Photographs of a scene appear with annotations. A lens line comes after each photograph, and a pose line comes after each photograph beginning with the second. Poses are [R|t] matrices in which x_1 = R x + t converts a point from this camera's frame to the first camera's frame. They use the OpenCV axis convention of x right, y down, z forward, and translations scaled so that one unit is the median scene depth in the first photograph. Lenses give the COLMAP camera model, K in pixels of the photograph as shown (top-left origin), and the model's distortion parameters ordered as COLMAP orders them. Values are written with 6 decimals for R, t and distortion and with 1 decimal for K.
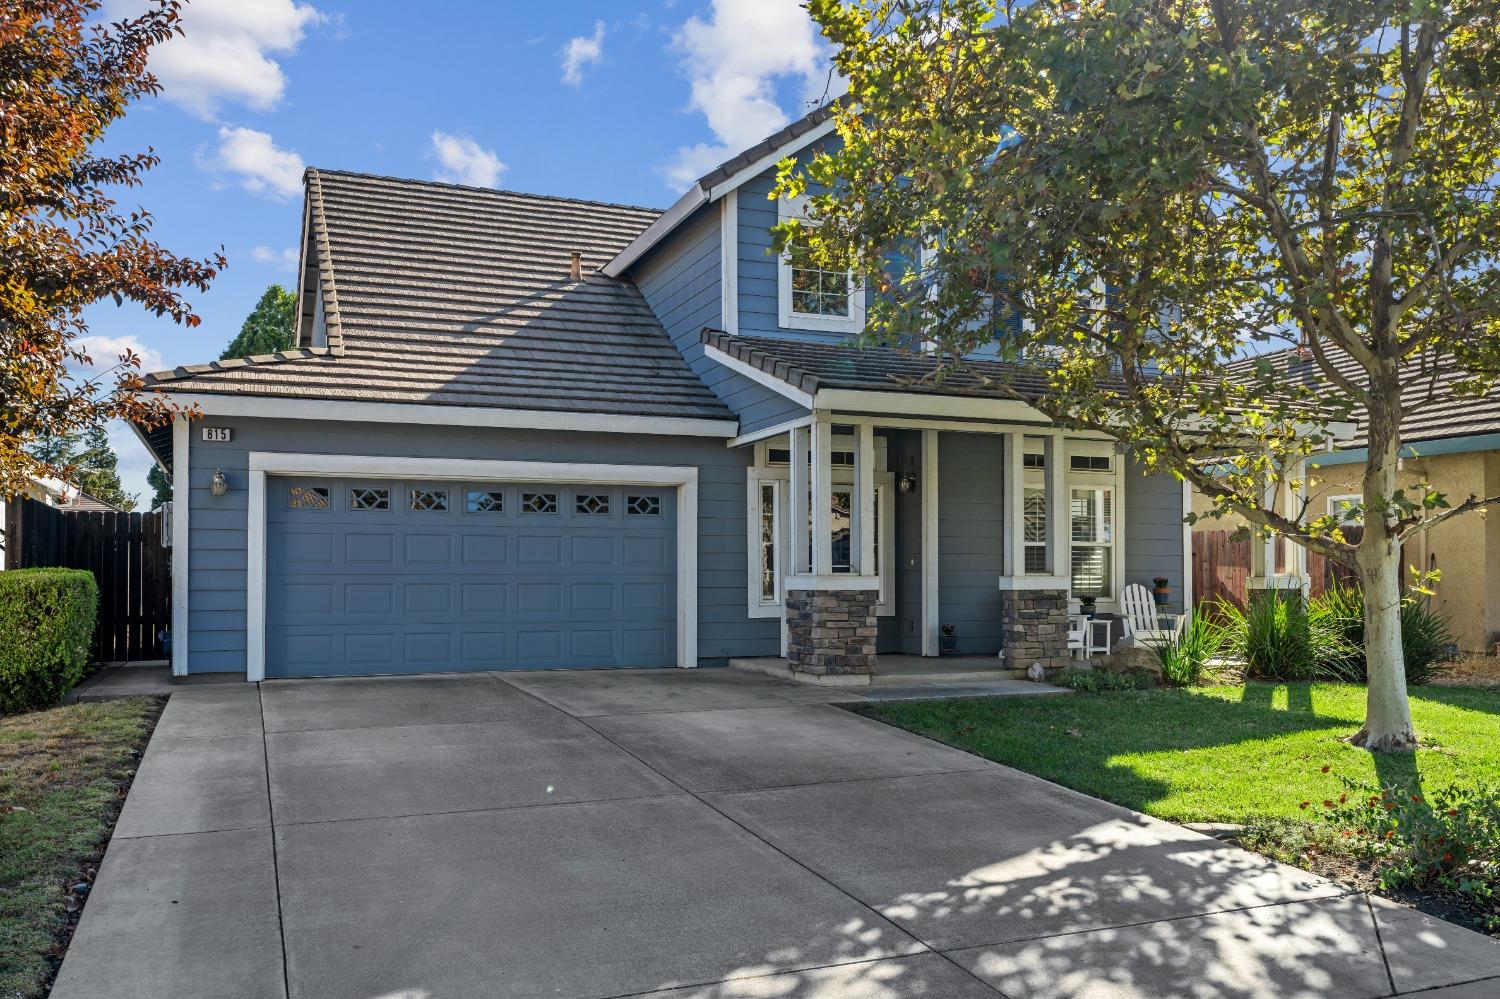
lens RADIAL K [[1182.9, 0, 750.0], [0, 1182.9, 499.5], [0, 0, 1]] dist [0.000468, 0.003790]
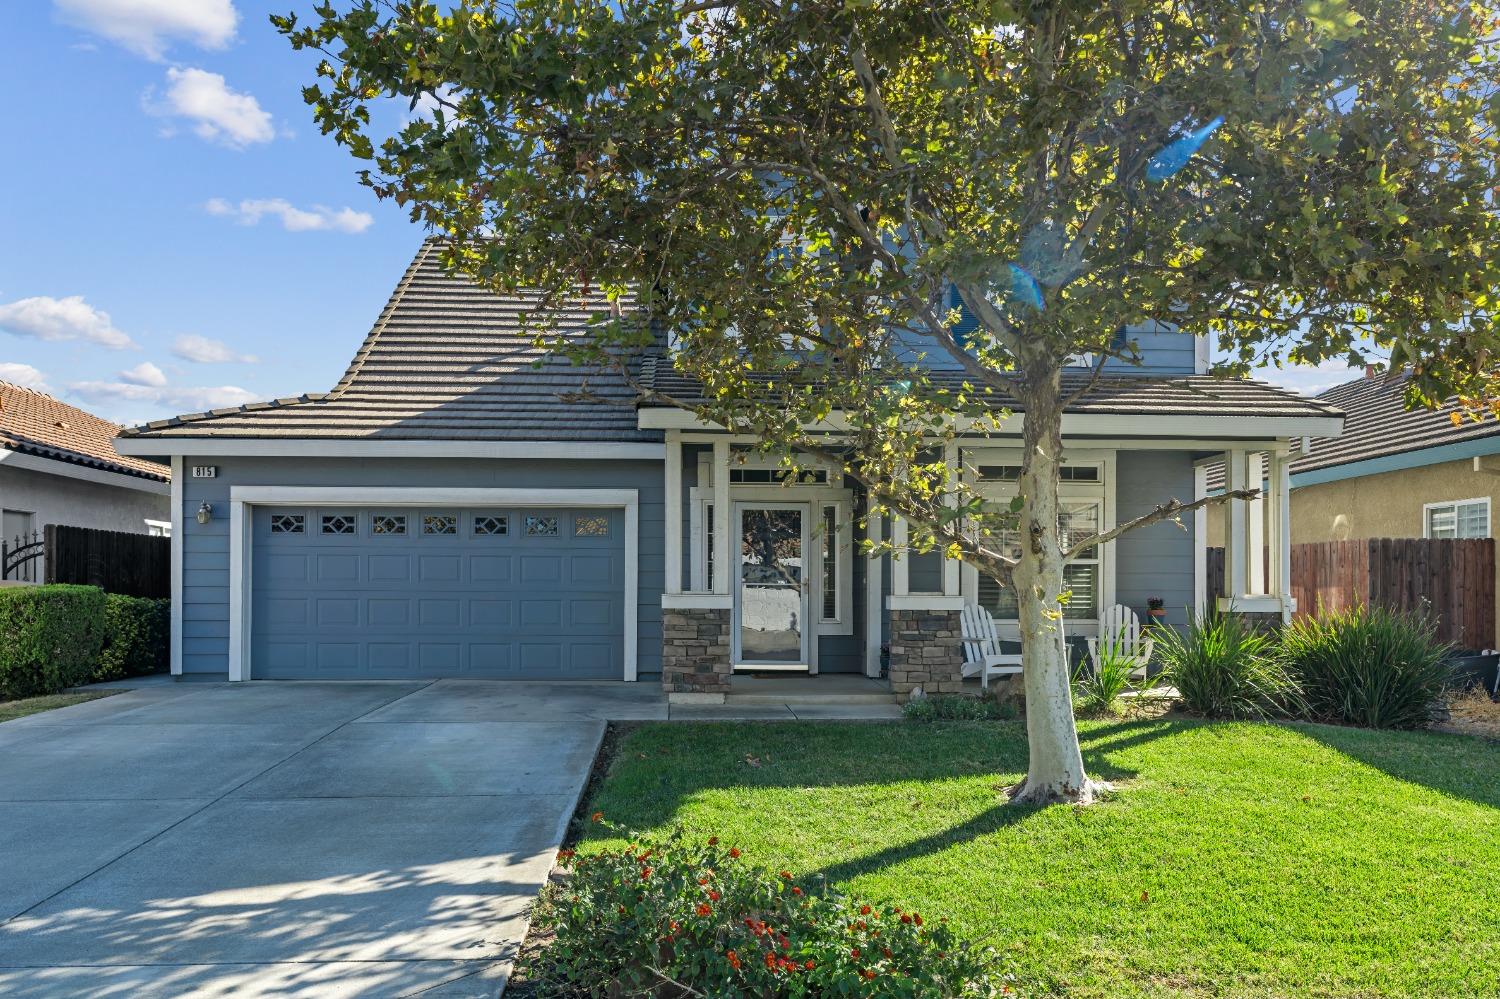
lens RADIAL K [[1109.9, 0, 748.7], [0, 1109.9, 536.4], [0, 0, 1]] dist [0.002360, 0.001996]
pose [[0.943318, -0.012573, -0.331651, 0.518592], [0.016315, 0.999831, 0.008499, 0.010697], [0.331488, -0.013428, 0.943364, 0.160765]]
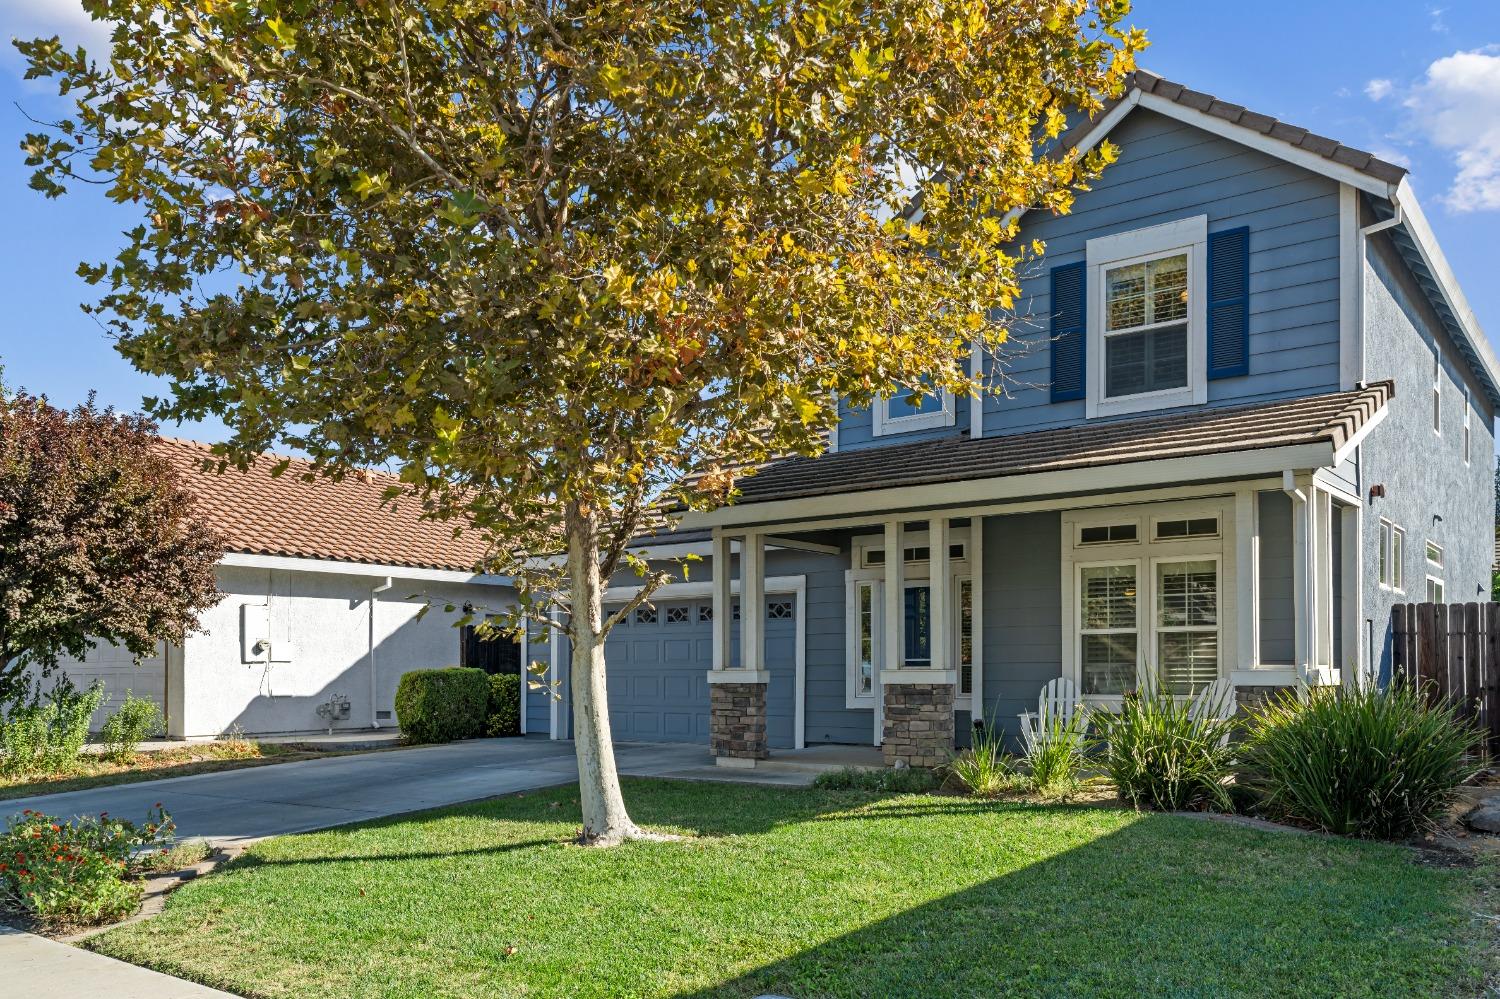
lens RADIAL K [[1149.3, 0, 750.0], [0, 1149.3, 499.5], [0, 0, 1]] dist [-0.000663, 0.000540]
pose [[0.503536, -0.130392, -0.854078, 1.266696], [0.059354, 0.991431, -0.116369, 0.037778], [0.861933, 0.007903, 0.506961, 0.541373]]
